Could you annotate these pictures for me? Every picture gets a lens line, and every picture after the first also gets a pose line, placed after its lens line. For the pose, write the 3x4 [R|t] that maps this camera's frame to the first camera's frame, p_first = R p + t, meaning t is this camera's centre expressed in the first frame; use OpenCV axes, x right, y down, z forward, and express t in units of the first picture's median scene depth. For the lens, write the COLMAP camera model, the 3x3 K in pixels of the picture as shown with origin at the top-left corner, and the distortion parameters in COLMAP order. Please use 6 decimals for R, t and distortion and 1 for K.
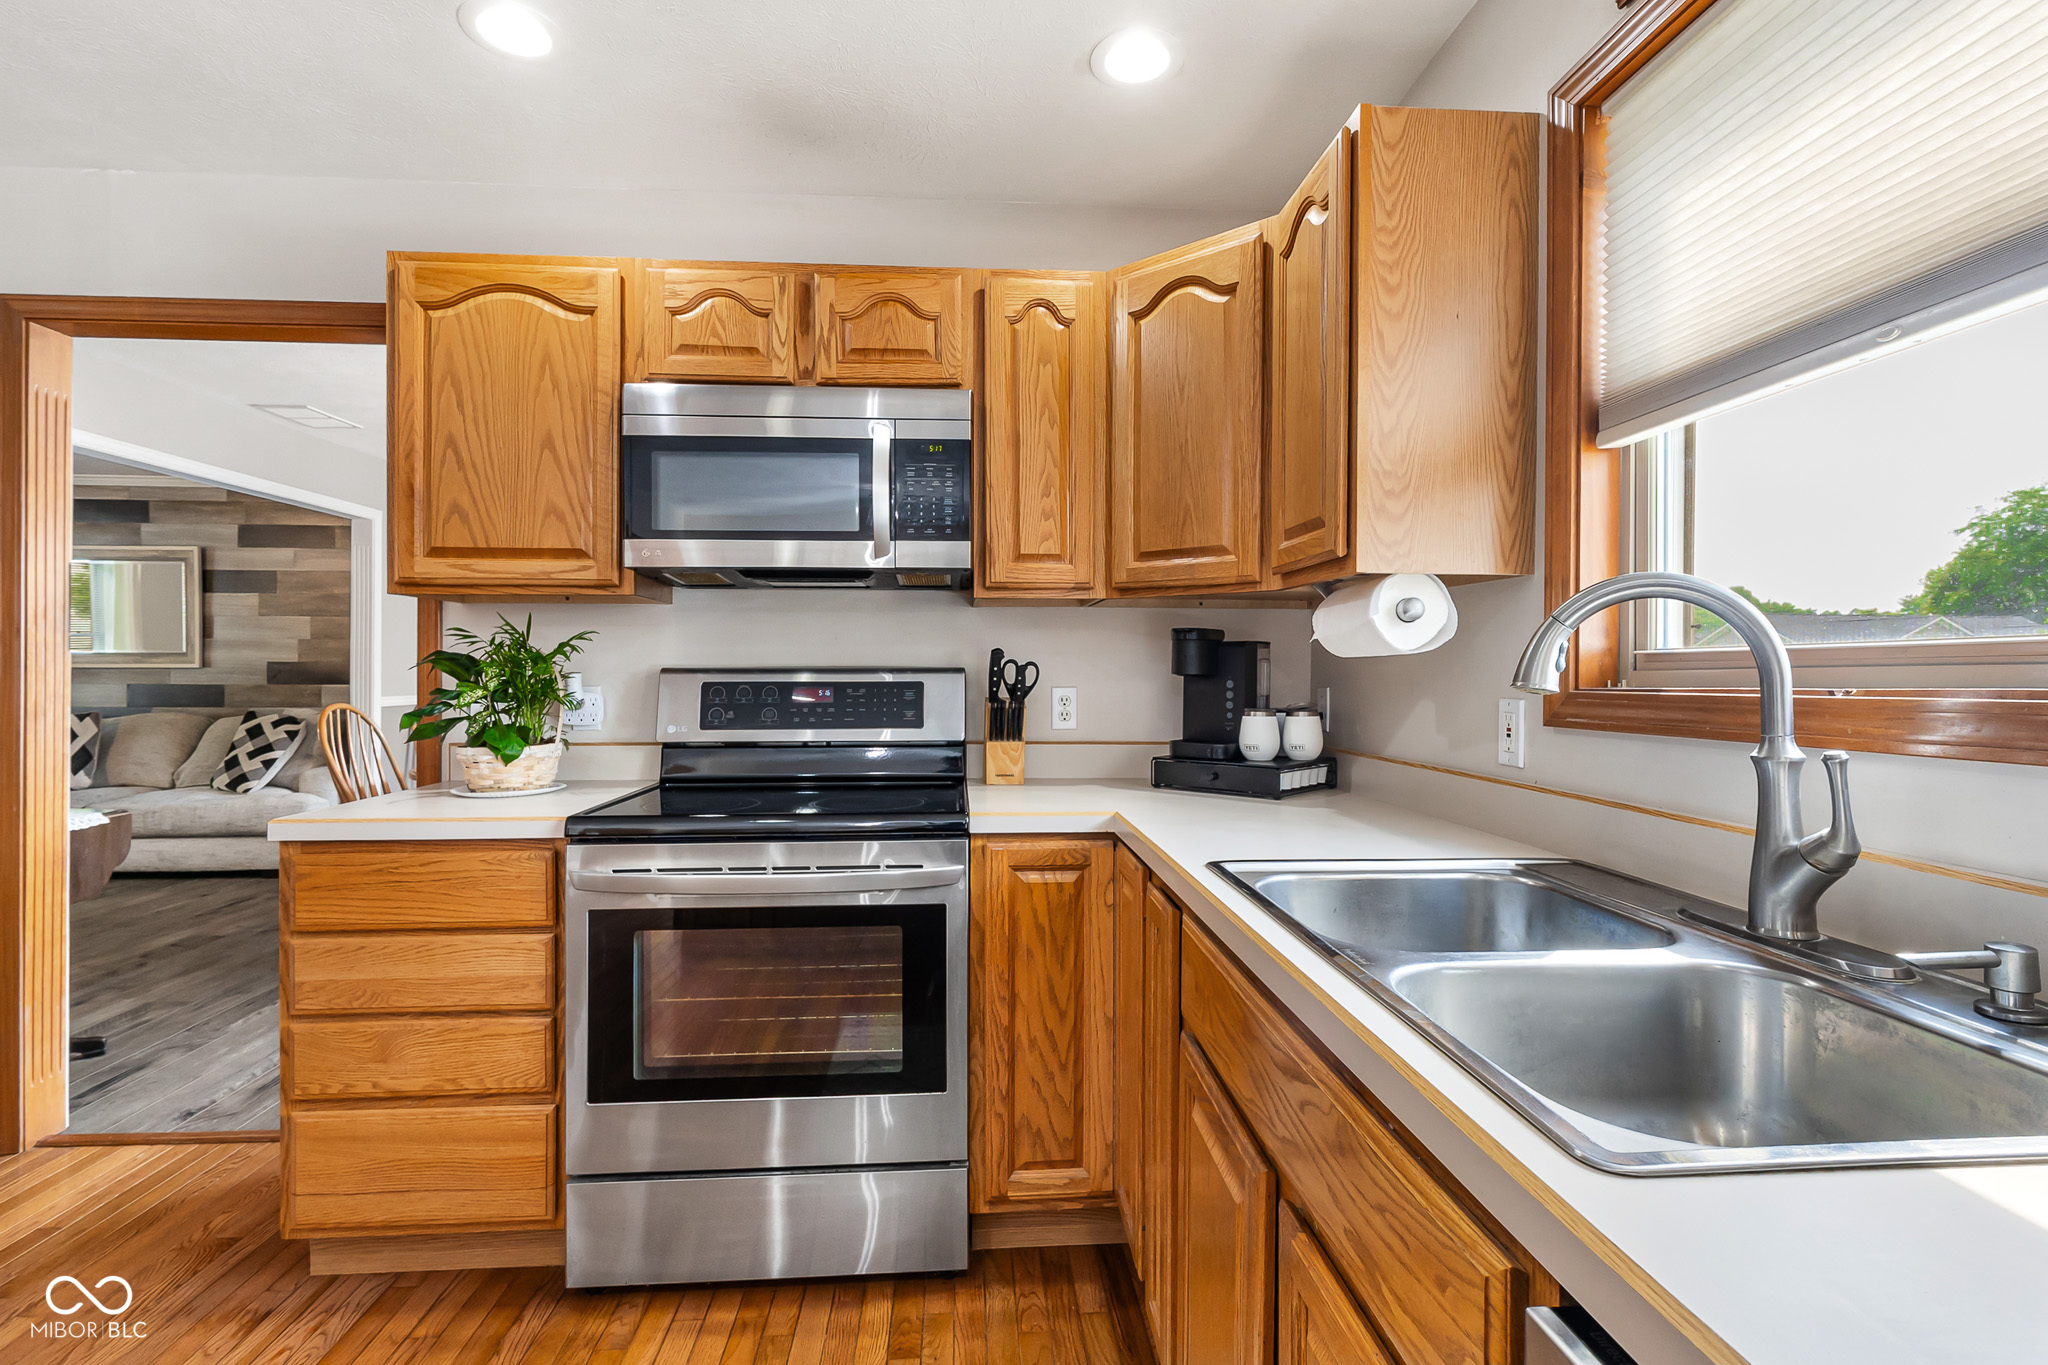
lens RADIAL K [[919.2, 0, 1011.2], [0, 919.2, 670.7], [0, 0, 1]] dist [-0.000463, -0.000132]
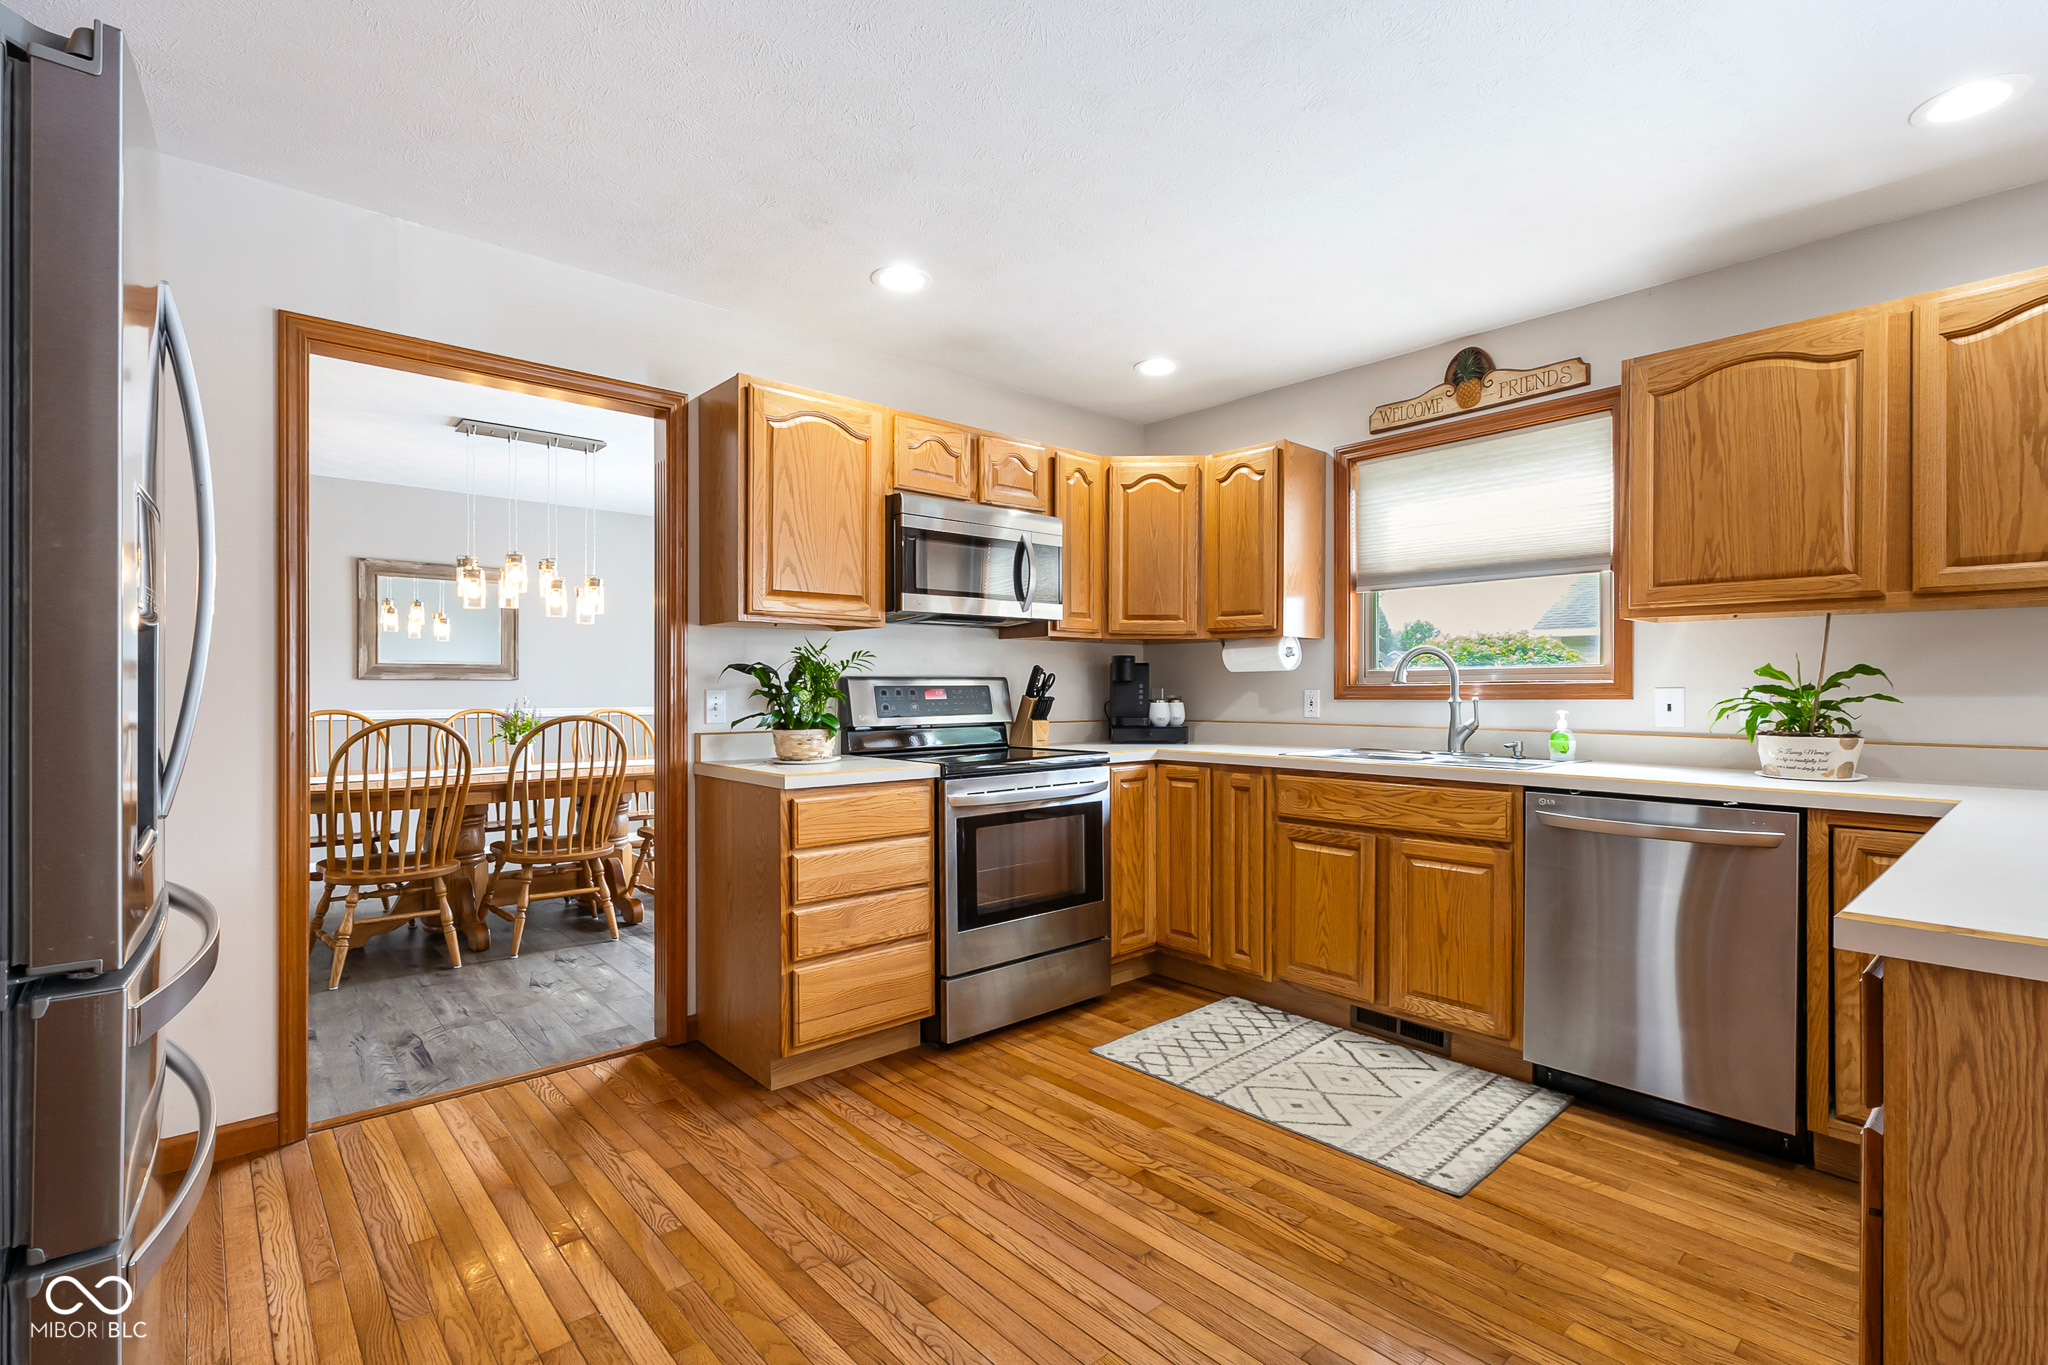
lens RADIAL K [[898.3, 0, 1024.0], [0, 898.3, 682.5], [0, 0, 1]] dist [-0.000859, 0.000576]
pose [[0.802202, 0.000311, 0.597053, -1.142726], [0.002182, 0.999992, -0.003453, 0.014265], [-0.597049, 0.004072, 0.802195, -0.339829]]
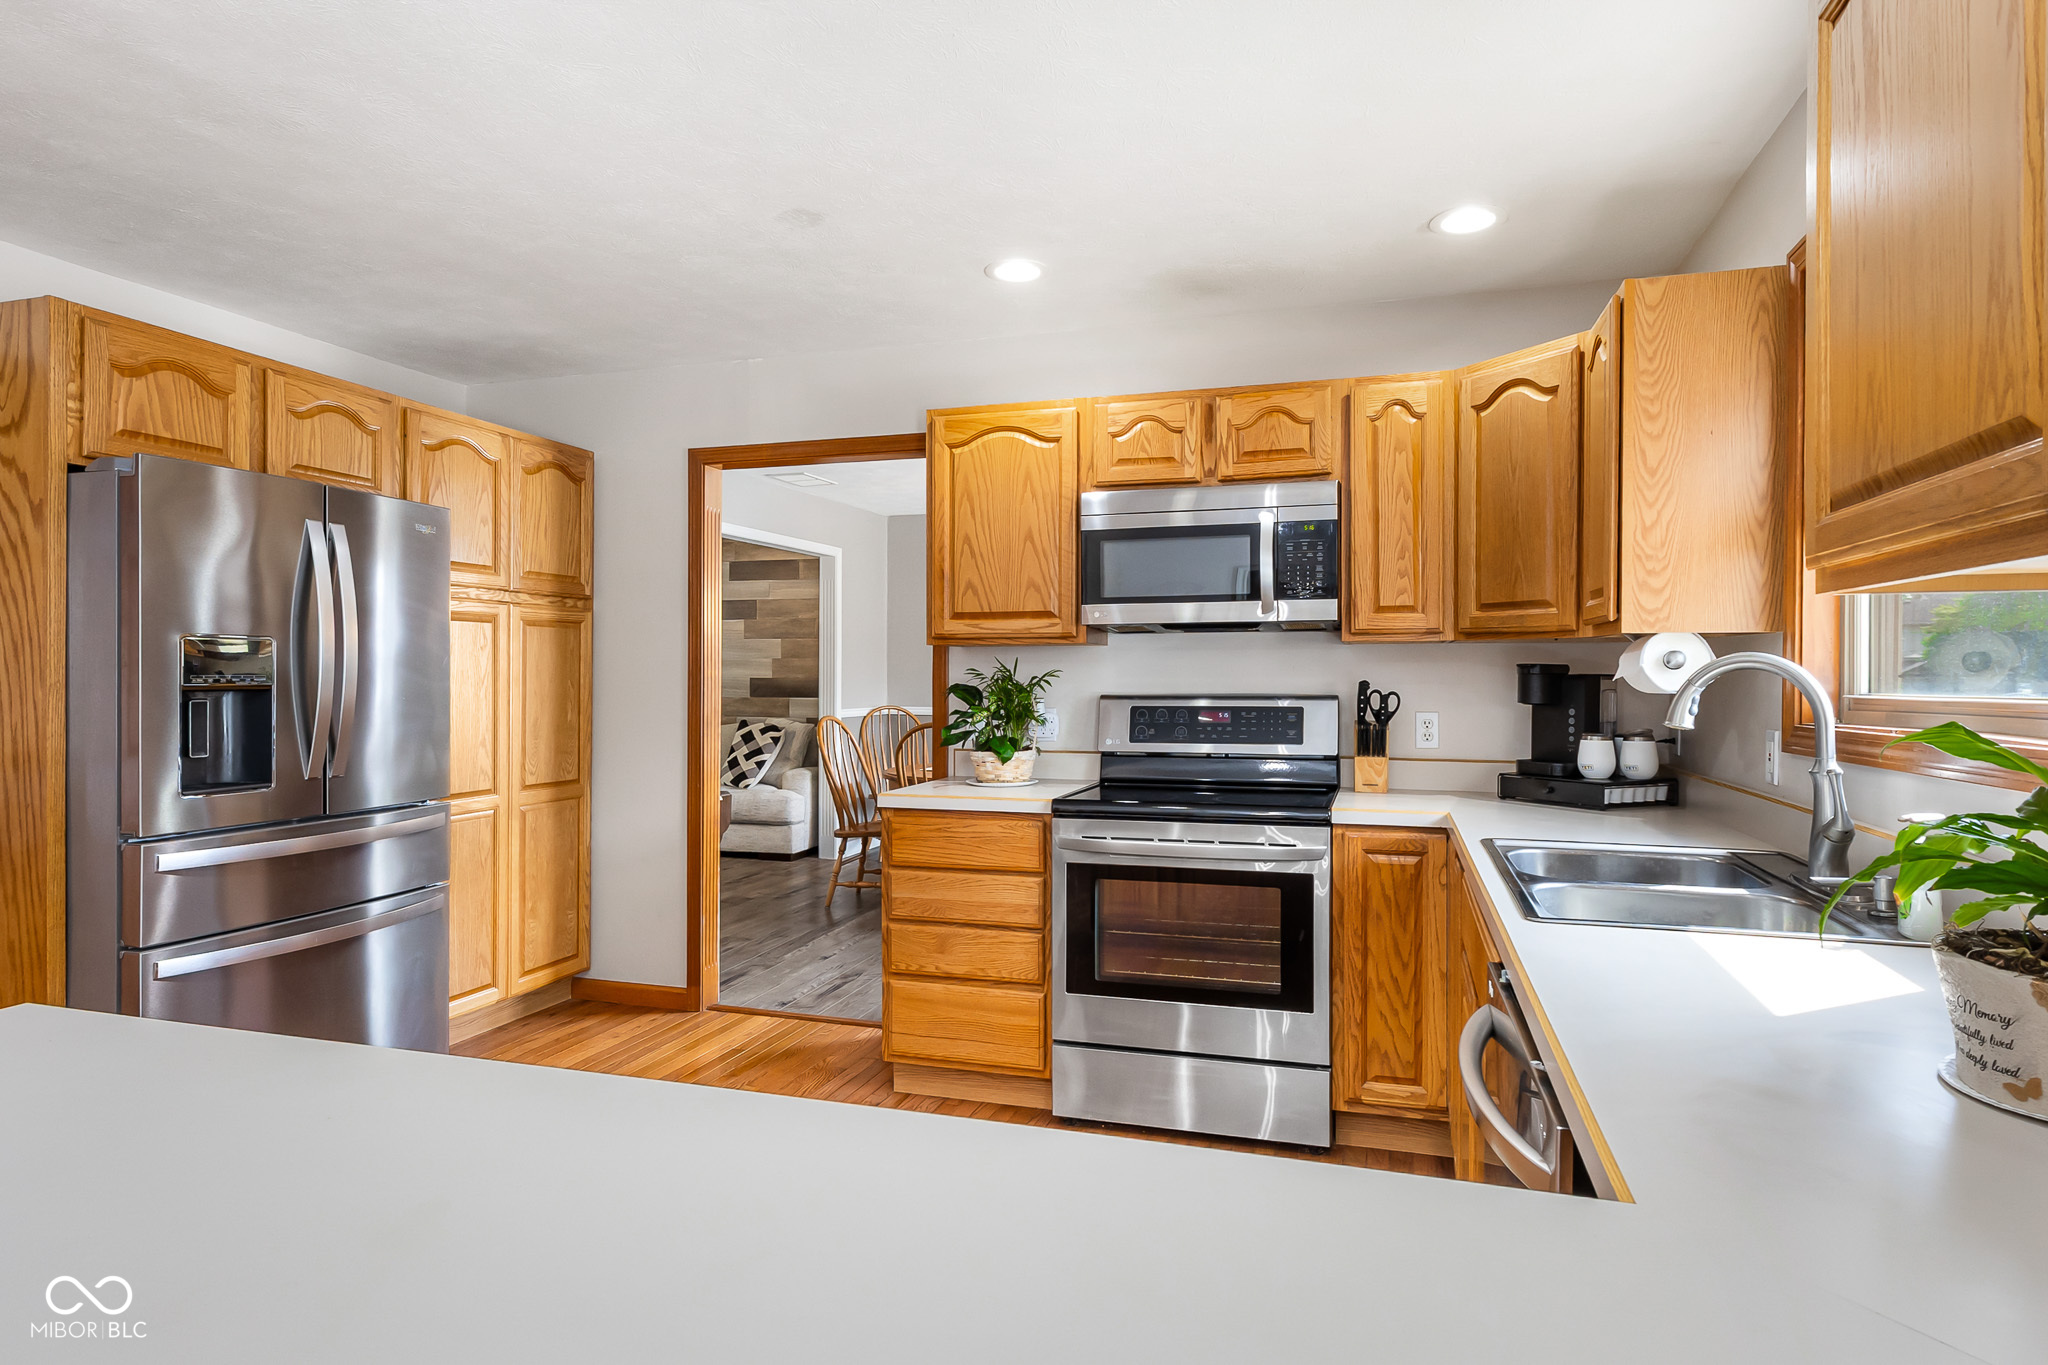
lens RADIAL K [[1085.7, 0, 1067.1], [0, 1085.7, 676.5], [0, 0, 1]] dist [0.000532, 0.000171]
pose [[0.942800, -0.000713, -0.333358, 0.105586], [0.000351, 0.999999, -0.001148, -0.031640], [0.333359, 0.000965, 0.942800, -0.551223]]
